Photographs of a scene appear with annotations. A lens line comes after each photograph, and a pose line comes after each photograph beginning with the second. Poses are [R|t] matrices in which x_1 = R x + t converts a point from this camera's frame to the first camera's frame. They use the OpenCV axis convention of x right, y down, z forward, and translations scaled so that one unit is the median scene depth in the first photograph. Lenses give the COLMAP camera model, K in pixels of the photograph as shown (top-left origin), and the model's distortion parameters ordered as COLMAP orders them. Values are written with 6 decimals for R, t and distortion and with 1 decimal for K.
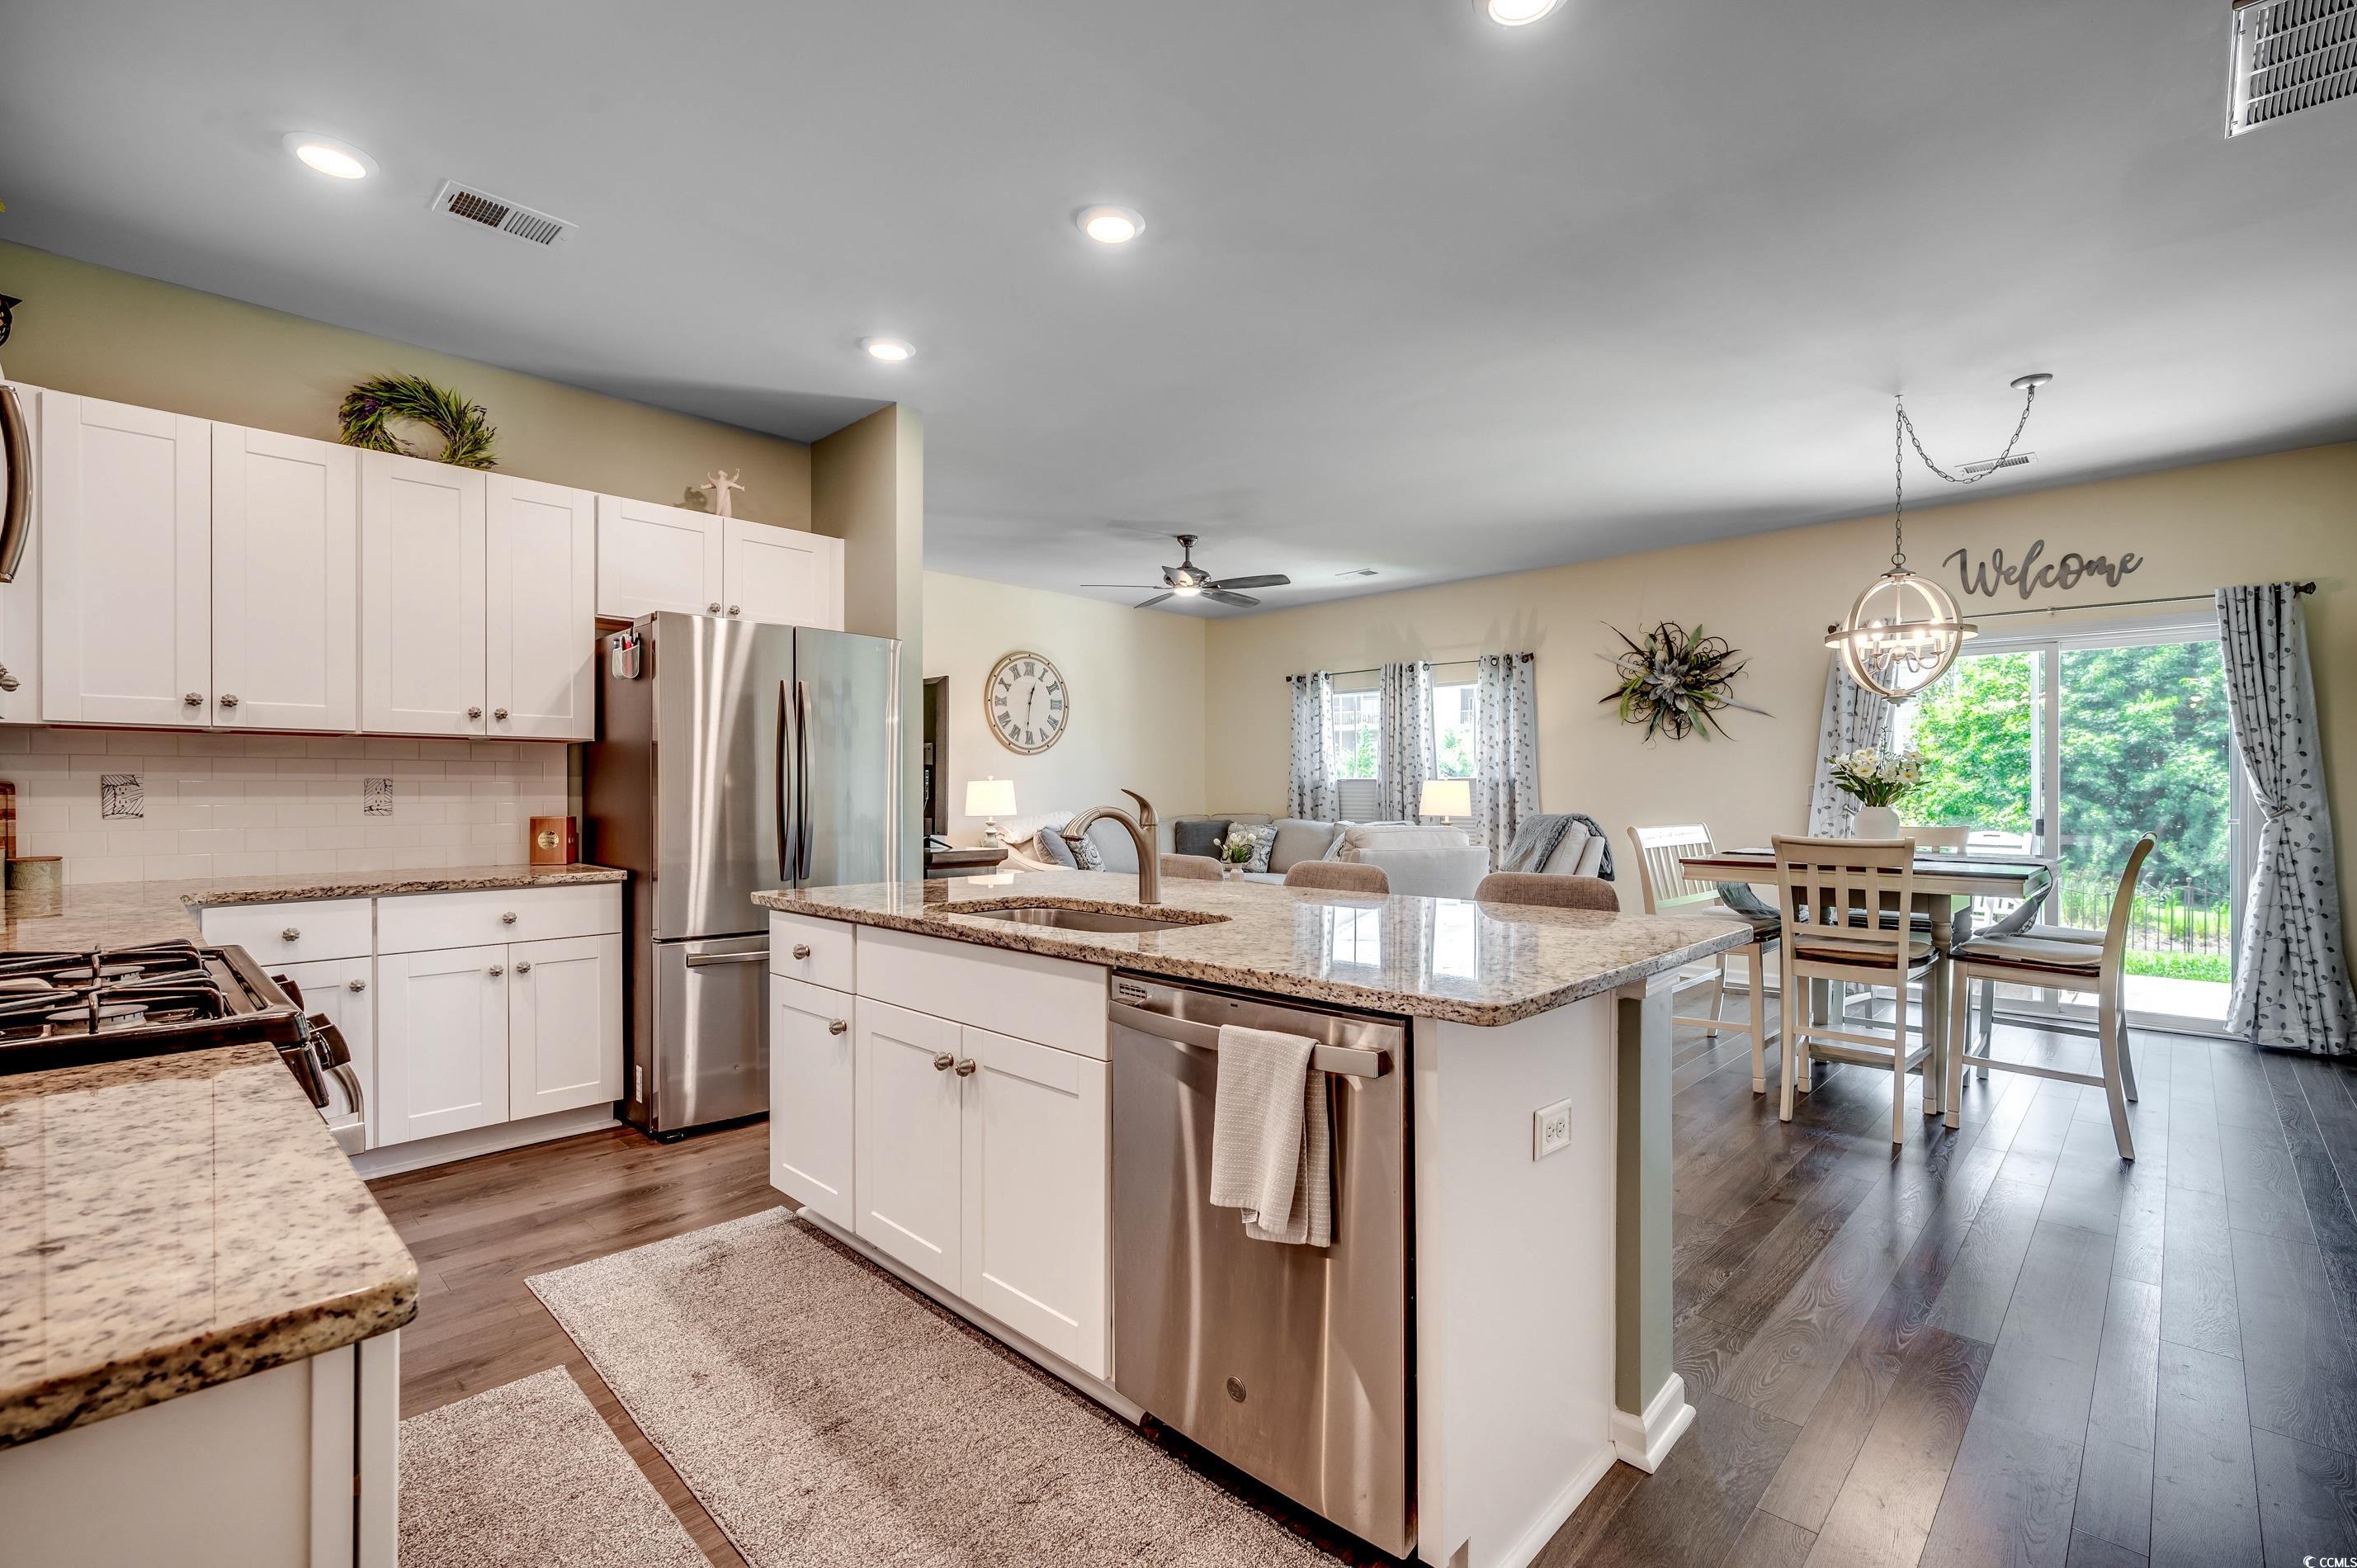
lens RADIAL K [[1035.7, 0, 1184.1], [0, 1035.7, 795.8], [0, 0, 1]] dist [-0.001255, -0.000467]
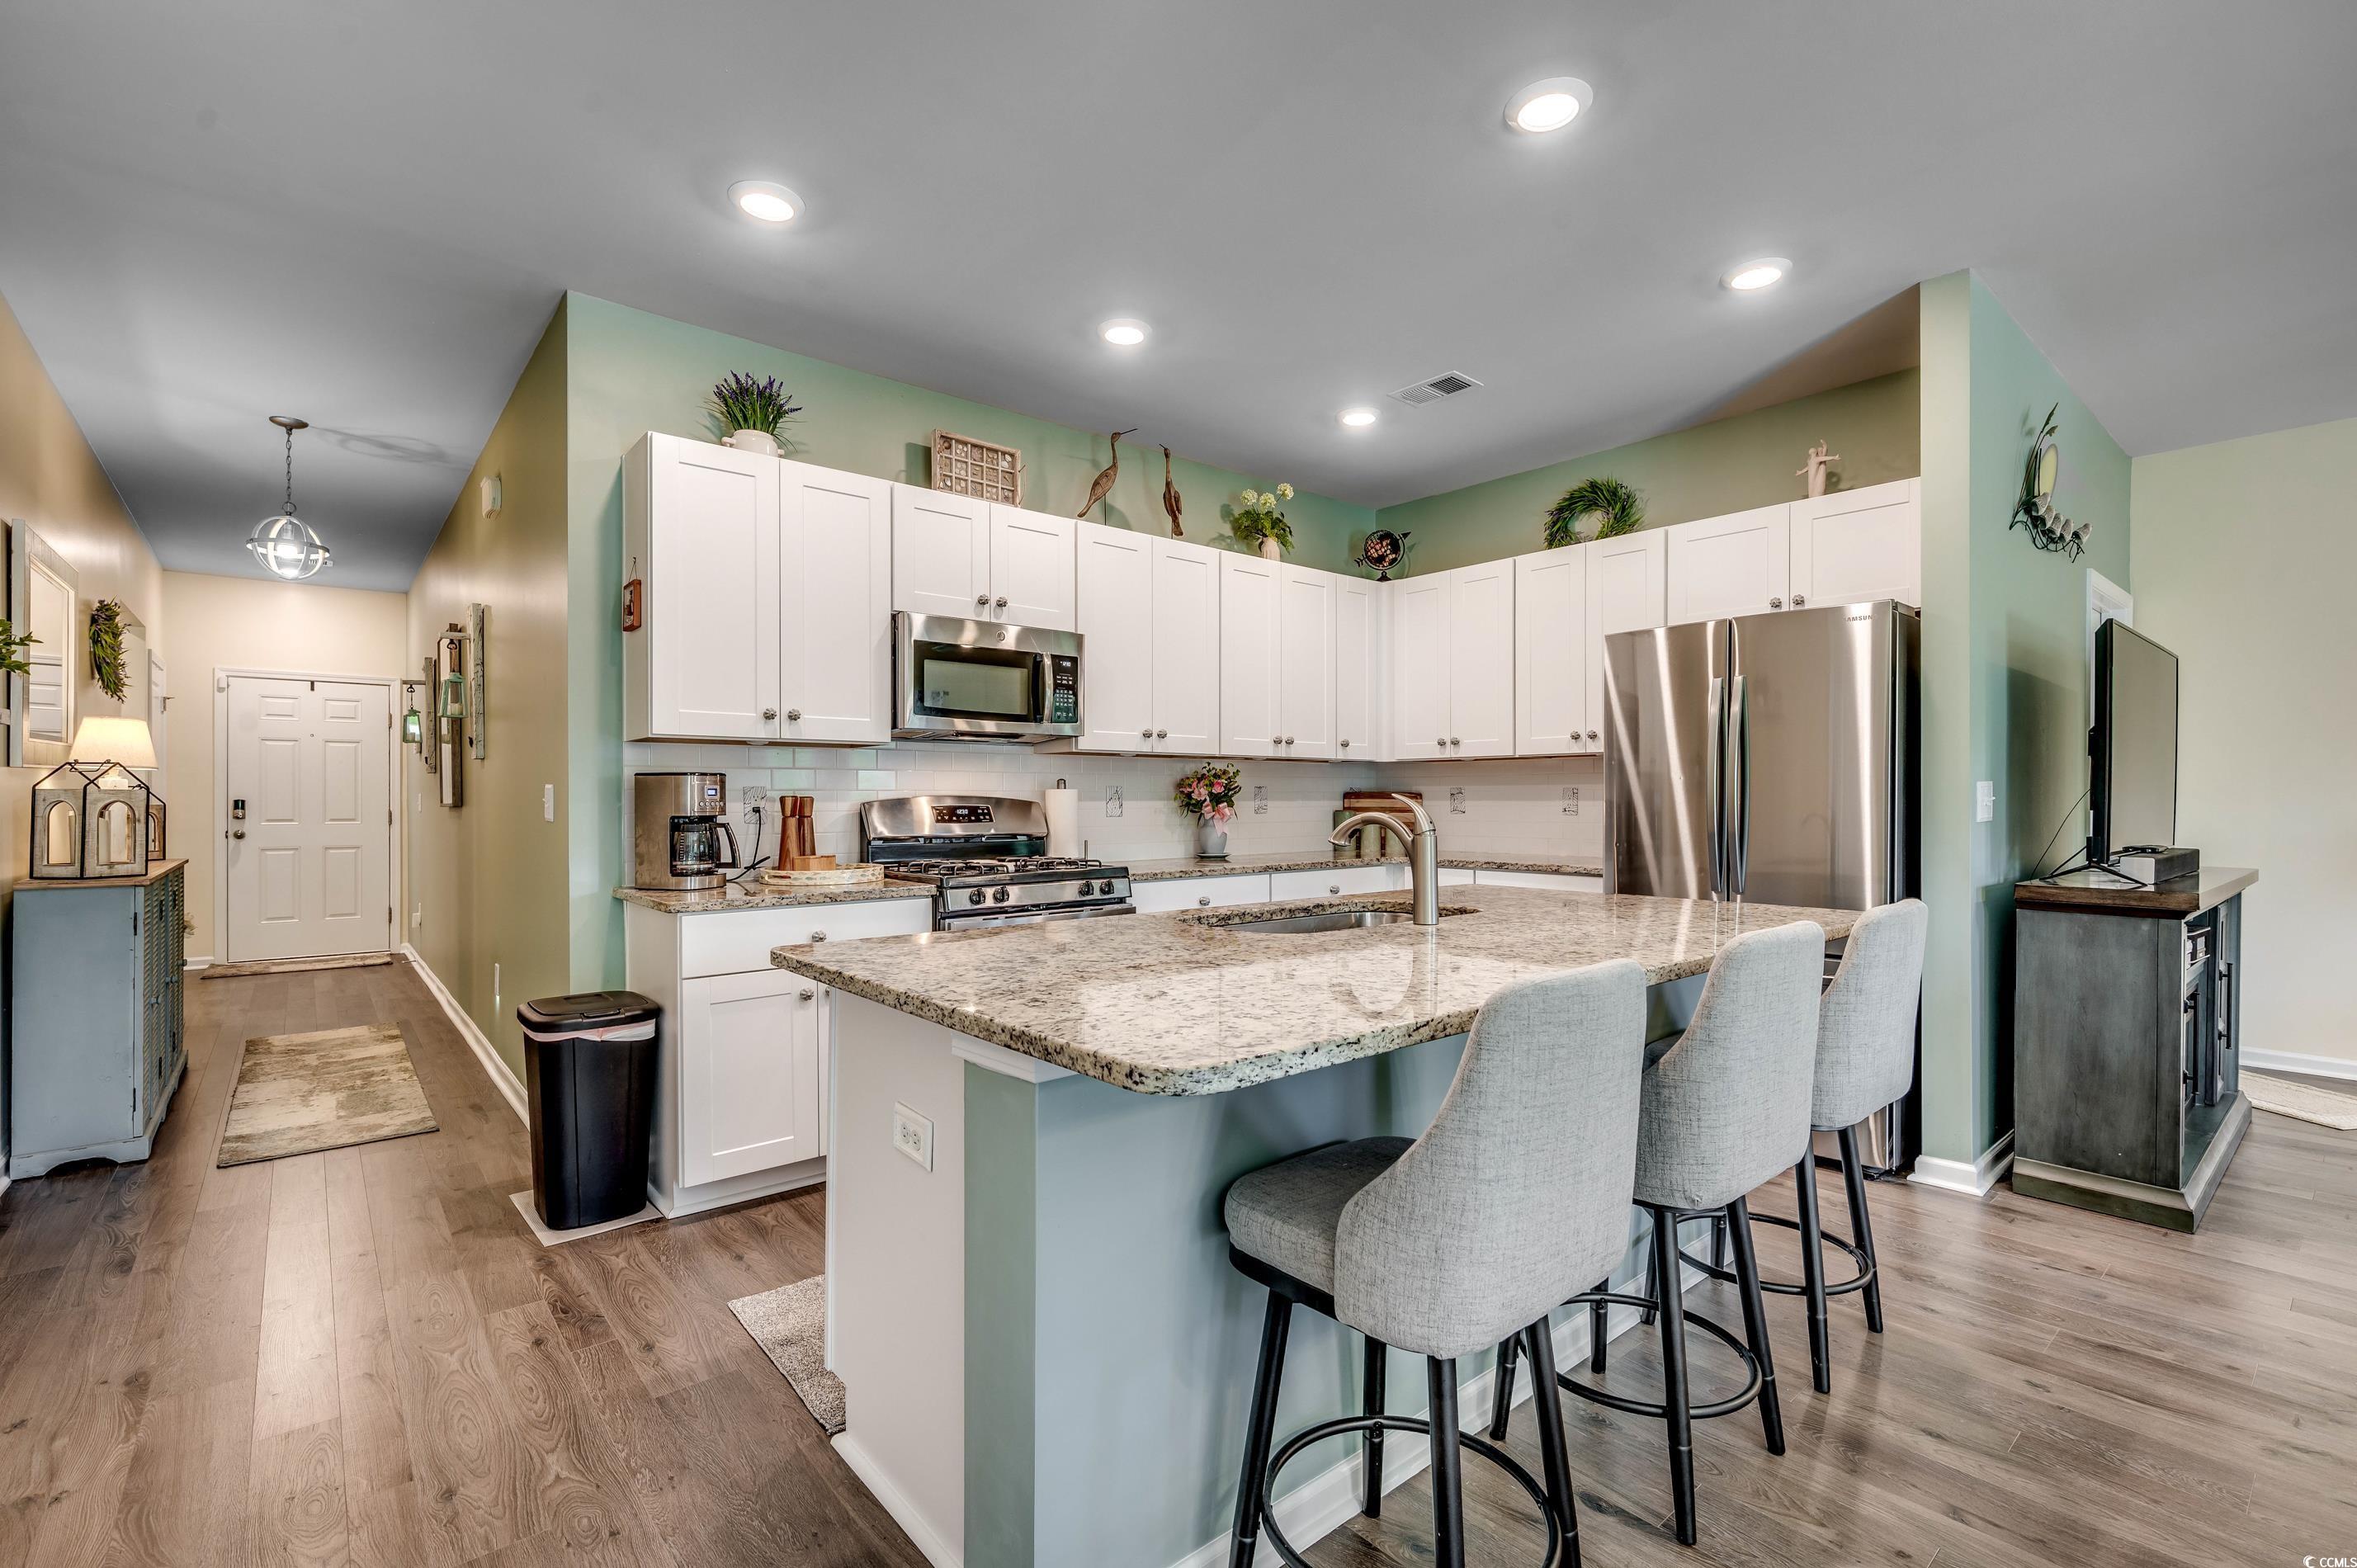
lens RADIAL K [[1038.0, 0, 1183.7], [0, 1038.0, 797.1], [0, 0, 1]] dist [-0.001859, -0.000468]
pose [[-0.097512, -0.001620, -0.995233, 0.461702], [-0.001779, 0.999997, -0.001454, -0.001155], [0.995233, 0.001629, -0.097515, 0.471499]]
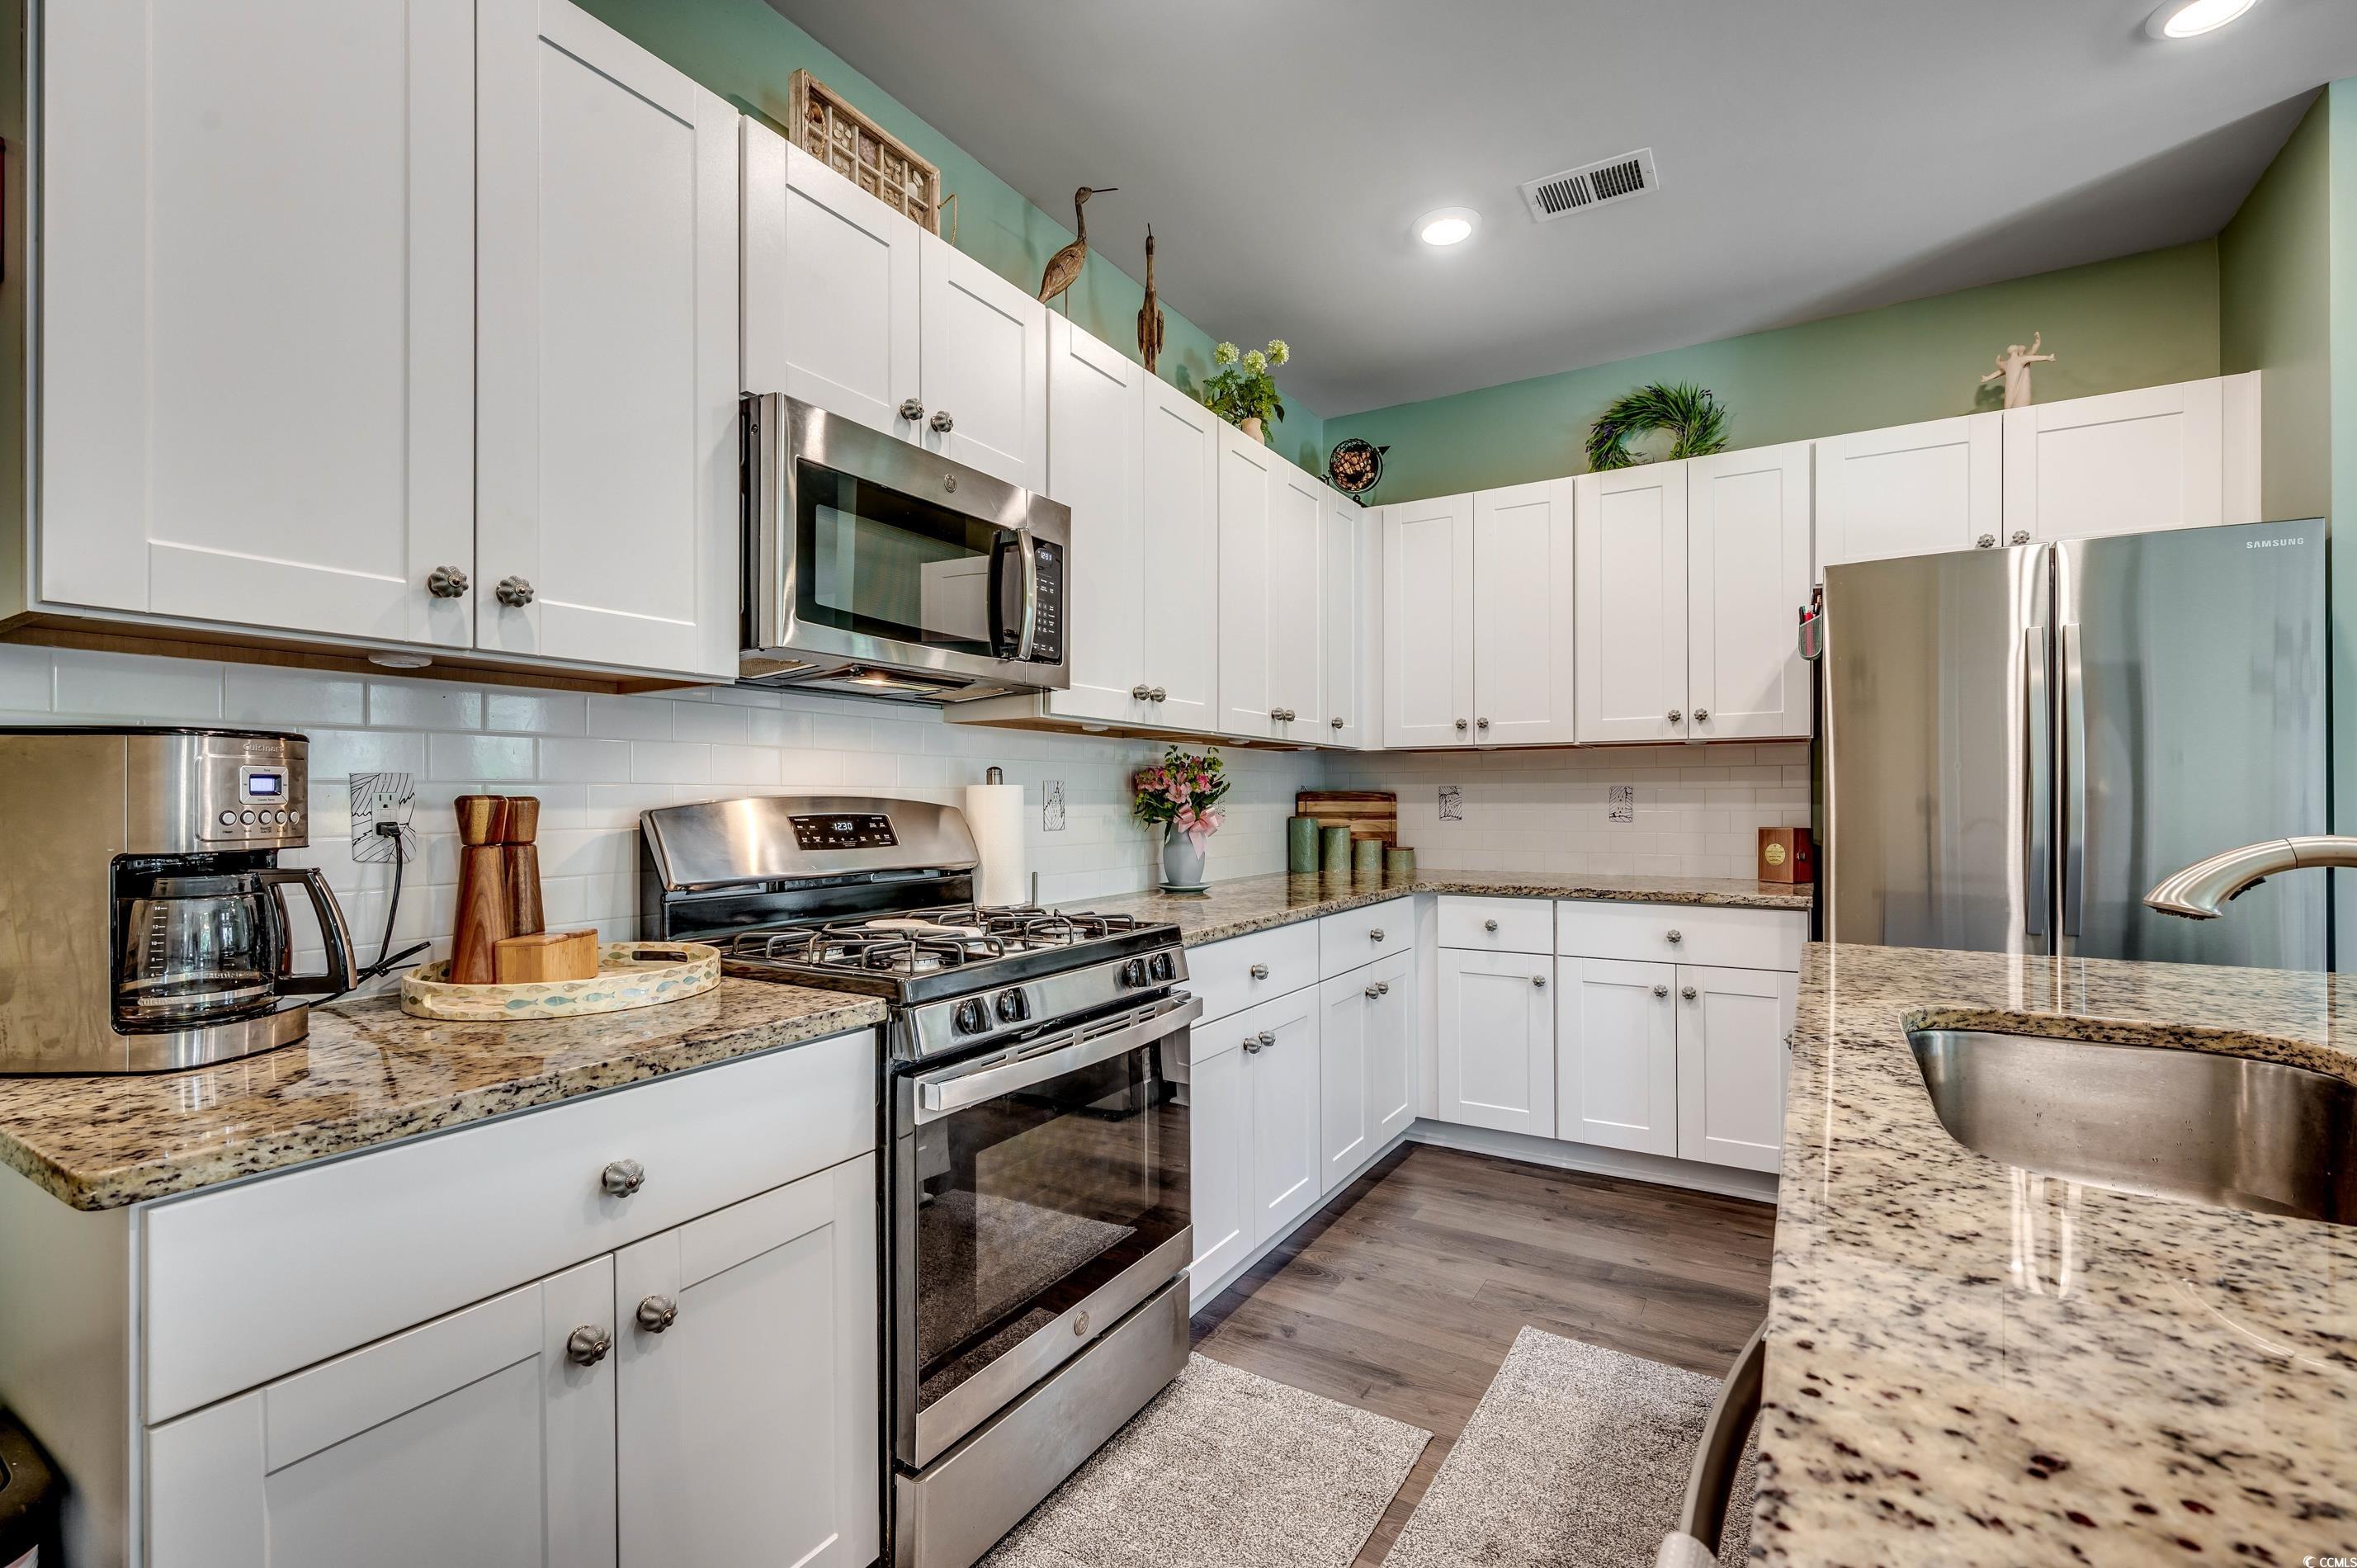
lens RADIAL K [[1035.7, 0, 1184.1], [0, 1035.7, 795.8], [0, 0, 1]] dist [-0.001255, -0.000467]
pose [[0.219172, -0.003933, -0.975678, 0.104095], [-0.001400, 0.999990, -0.004345, -0.001506], [0.975685, 0.002318, 0.219165, 0.258102]]
